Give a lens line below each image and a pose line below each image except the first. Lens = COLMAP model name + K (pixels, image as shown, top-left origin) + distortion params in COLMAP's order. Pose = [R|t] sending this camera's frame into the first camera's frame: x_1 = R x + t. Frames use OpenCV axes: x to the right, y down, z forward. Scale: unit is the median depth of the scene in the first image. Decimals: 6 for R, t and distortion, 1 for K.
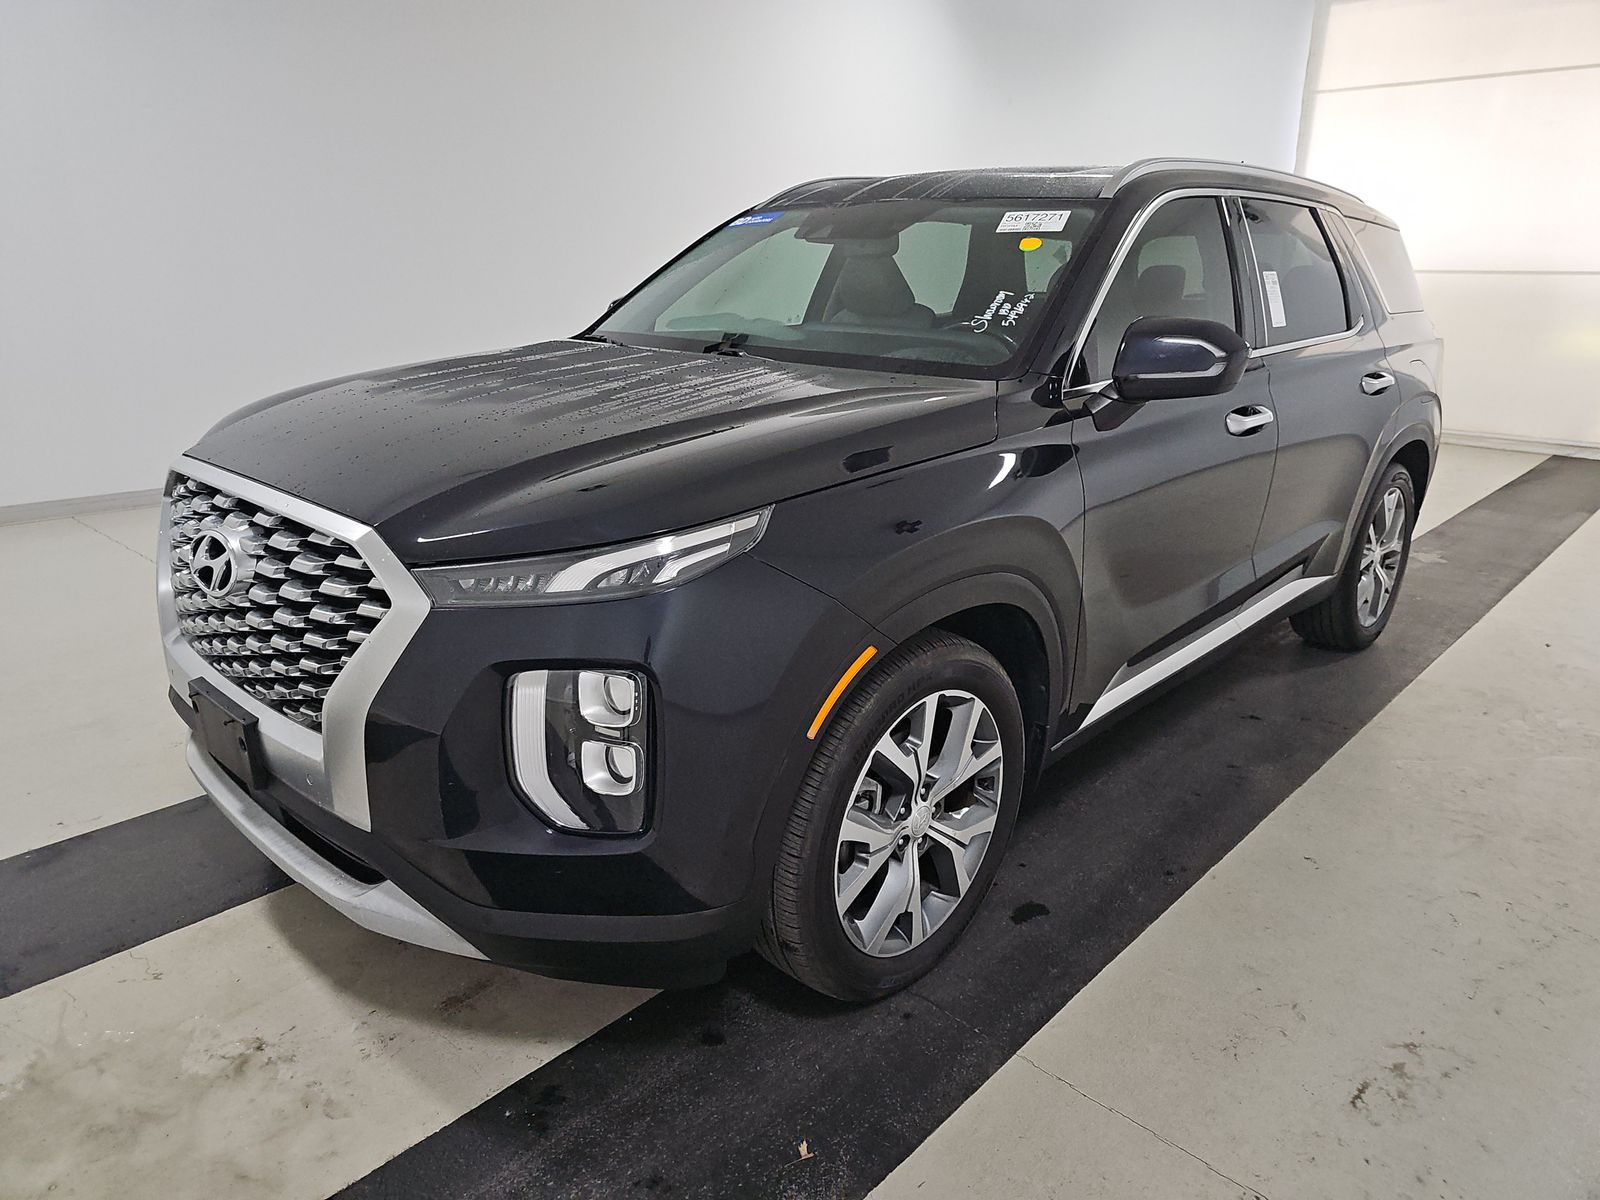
lens RADIAL K [[1079.8, 0, 788.5], [0, 1079.8, 593.7], [0, 0, 1]] dist [0.016037, 0.001395]
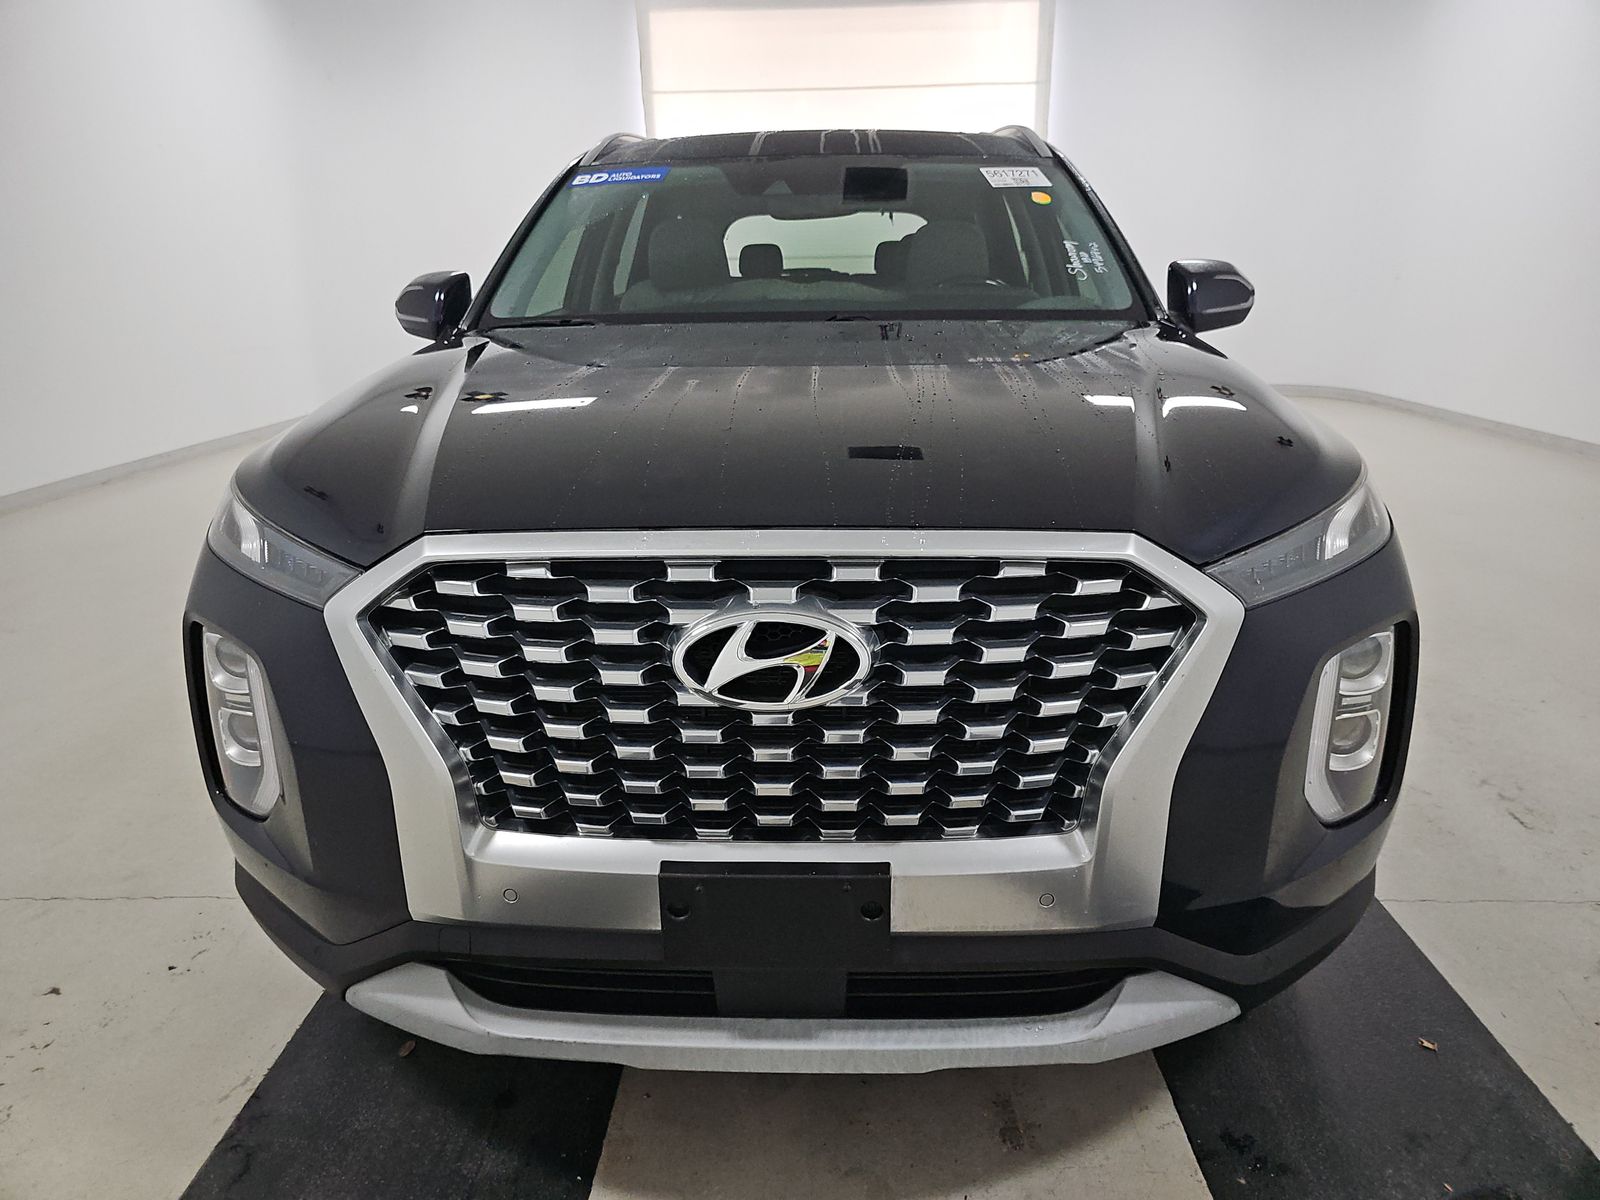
lens RADIAL K [[1079.8, 0, 812.8], [0, 1079.8, 594.5], [0, 0, 1]] dist [0.016037, 0.001395]
pose [[0.740432, -0.219824, 0.635168, -0.899178], [0.220388, 0.972164, 0.079543, -0.110219], [-0.634973, 0.081087, 0.768267, 0.487220]]
